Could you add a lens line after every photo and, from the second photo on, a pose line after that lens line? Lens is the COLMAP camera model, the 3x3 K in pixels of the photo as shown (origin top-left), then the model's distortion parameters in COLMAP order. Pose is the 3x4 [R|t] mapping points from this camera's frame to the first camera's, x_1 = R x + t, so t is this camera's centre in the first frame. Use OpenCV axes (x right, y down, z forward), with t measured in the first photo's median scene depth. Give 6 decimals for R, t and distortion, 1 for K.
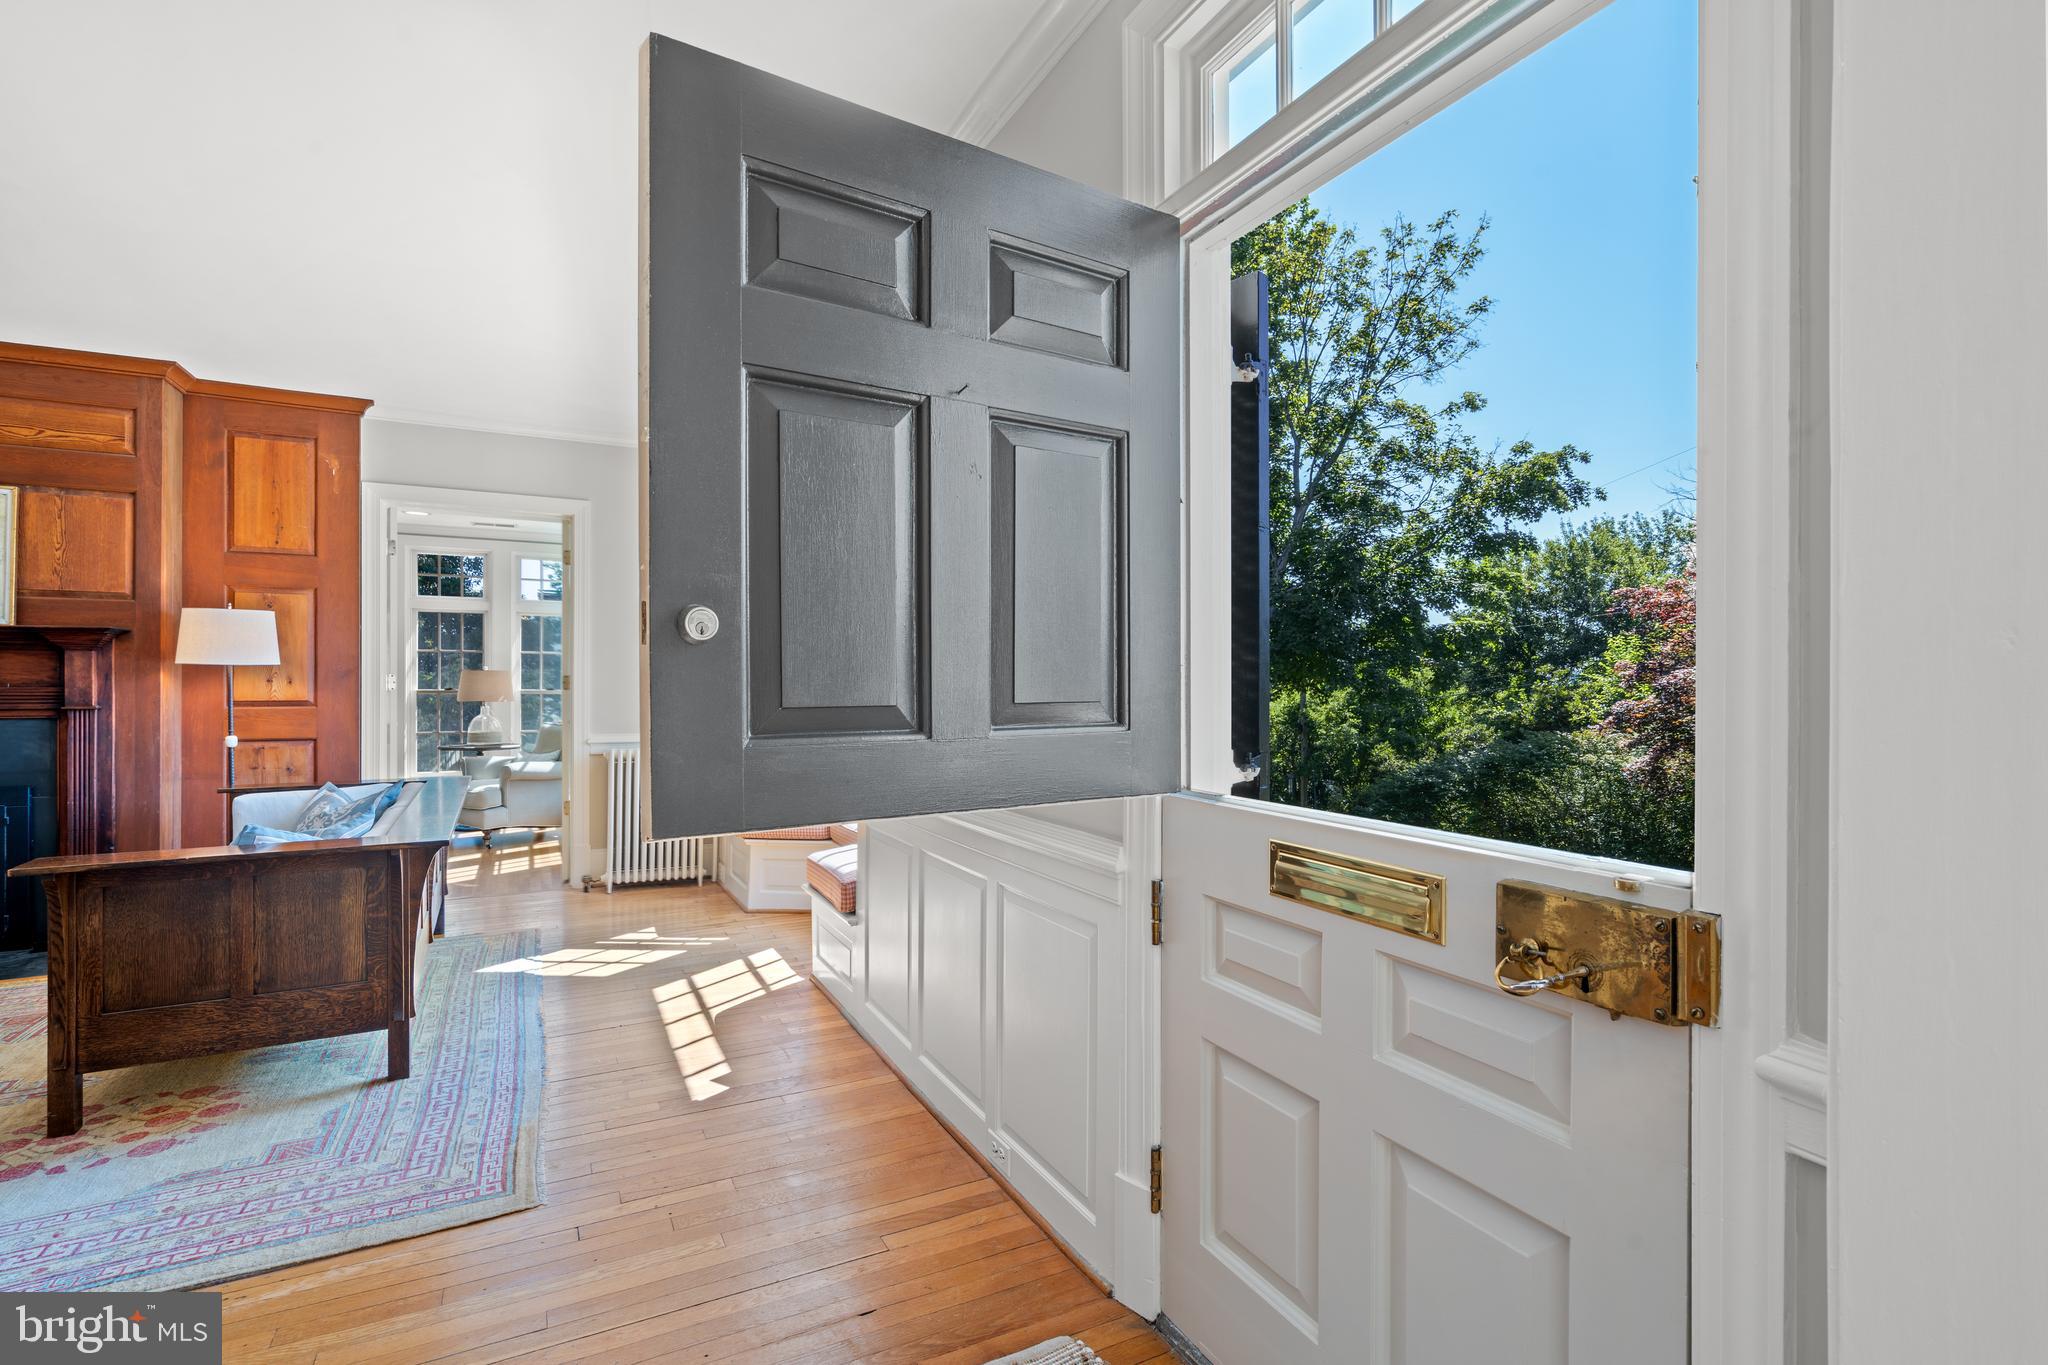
lens RADIAL K [[932.0, 0, 1021.4], [0, 932.0, 691.3], [0, 0, 1]] dist [-0.007432, 0.002079]
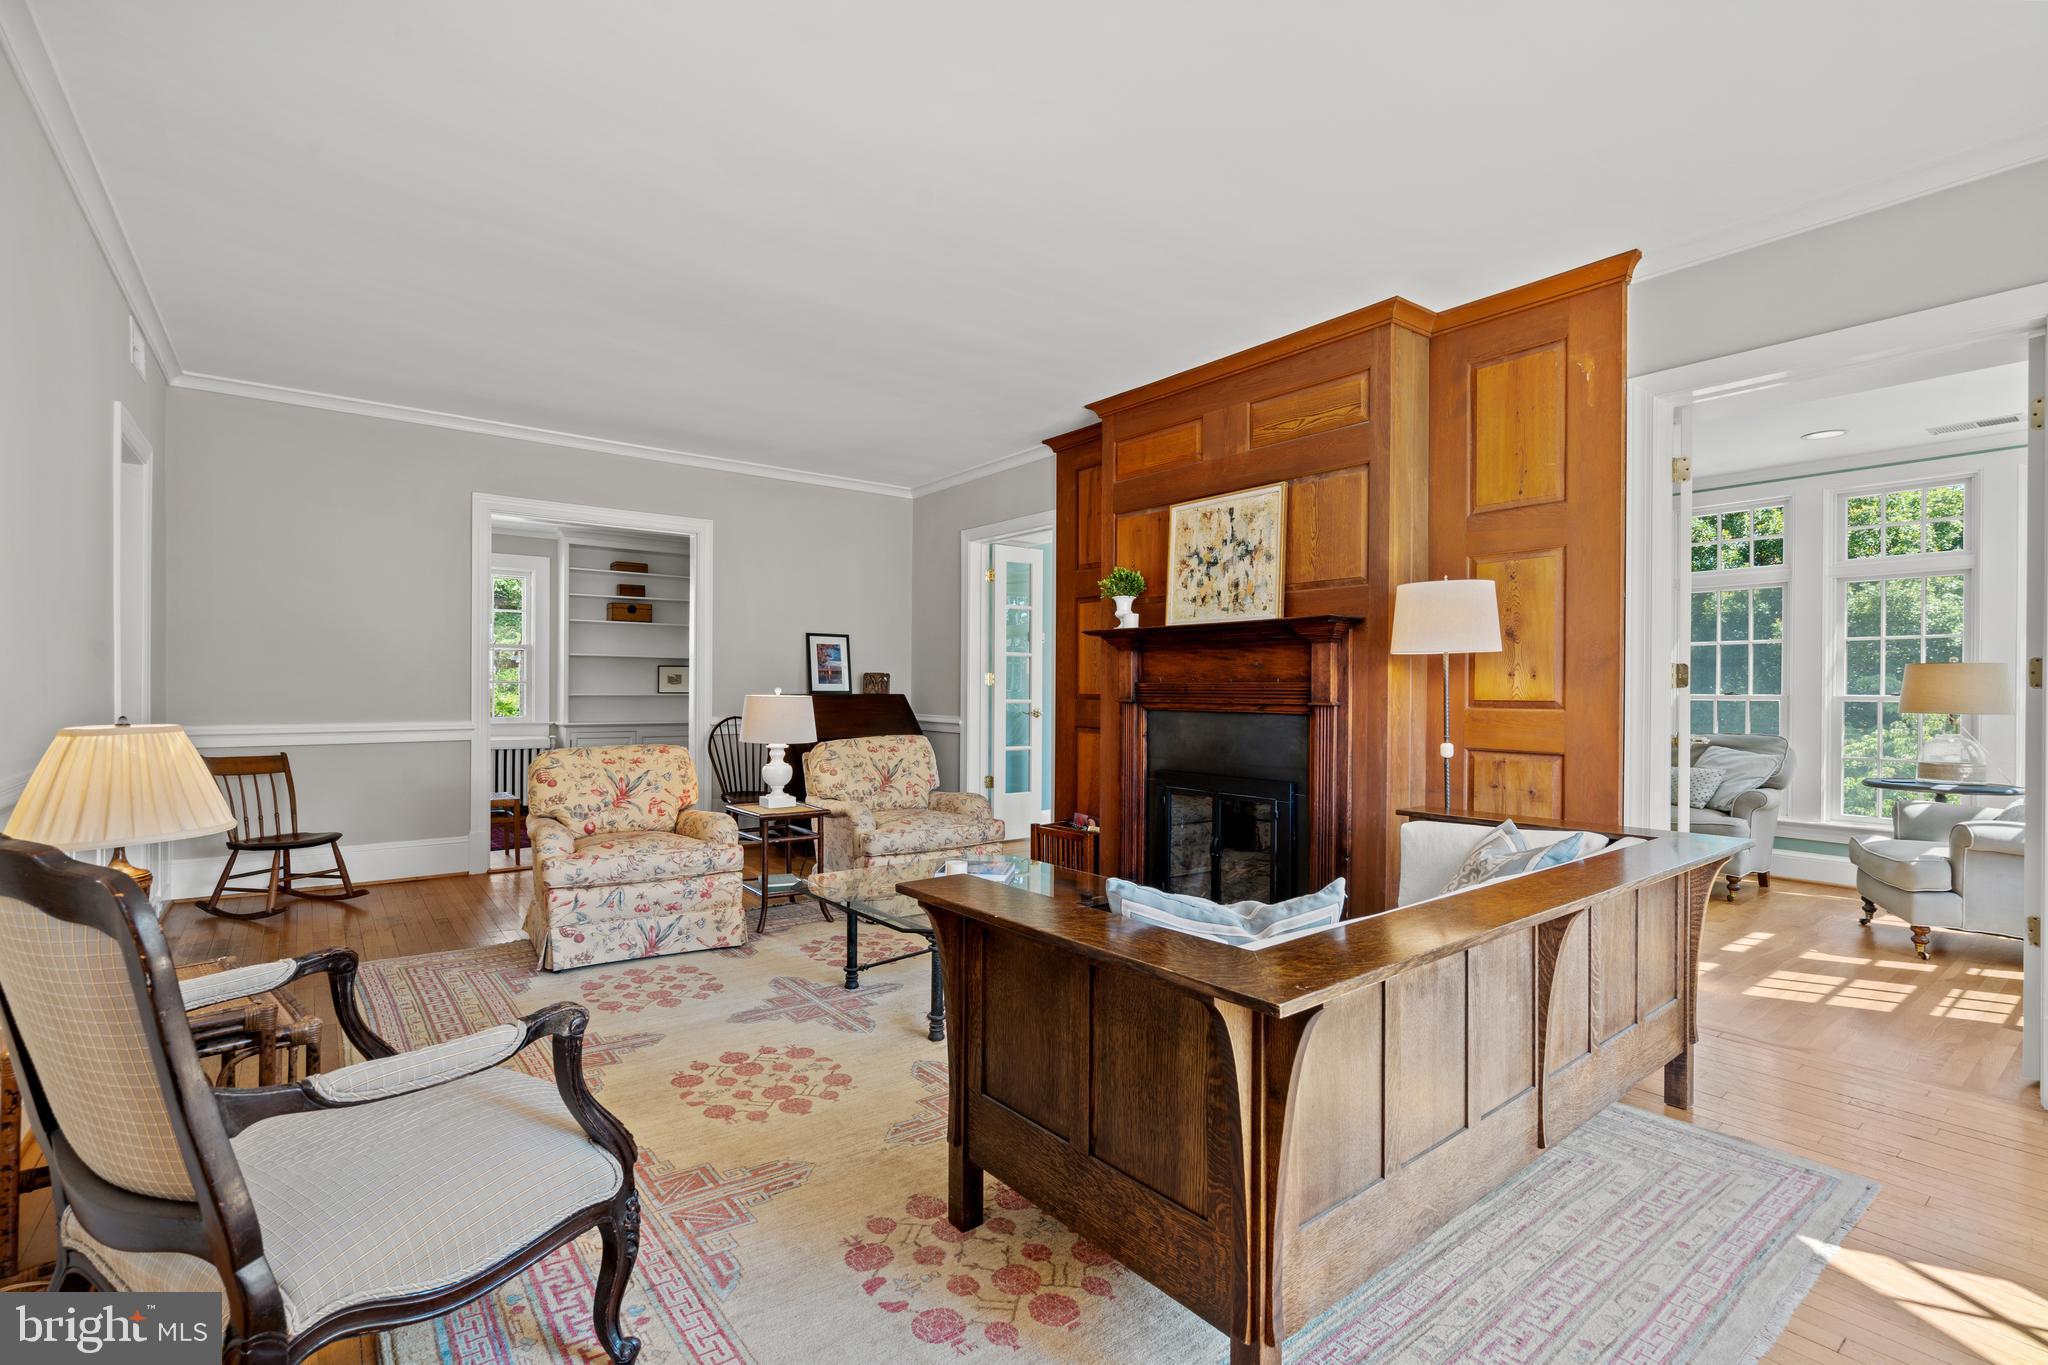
lens RADIAL K [[932.0, 0, 1015.2], [0, 932.0, 687.6], [0, 0, 1]] dist [-0.007432, 0.002079]
pose [[0.166306, -0.002361, -0.986071, -0.135472], [-0.015721, 0.999864, -0.005045, 0.010677], [0.985949, 0.016341, 0.166246, 0.519537]]
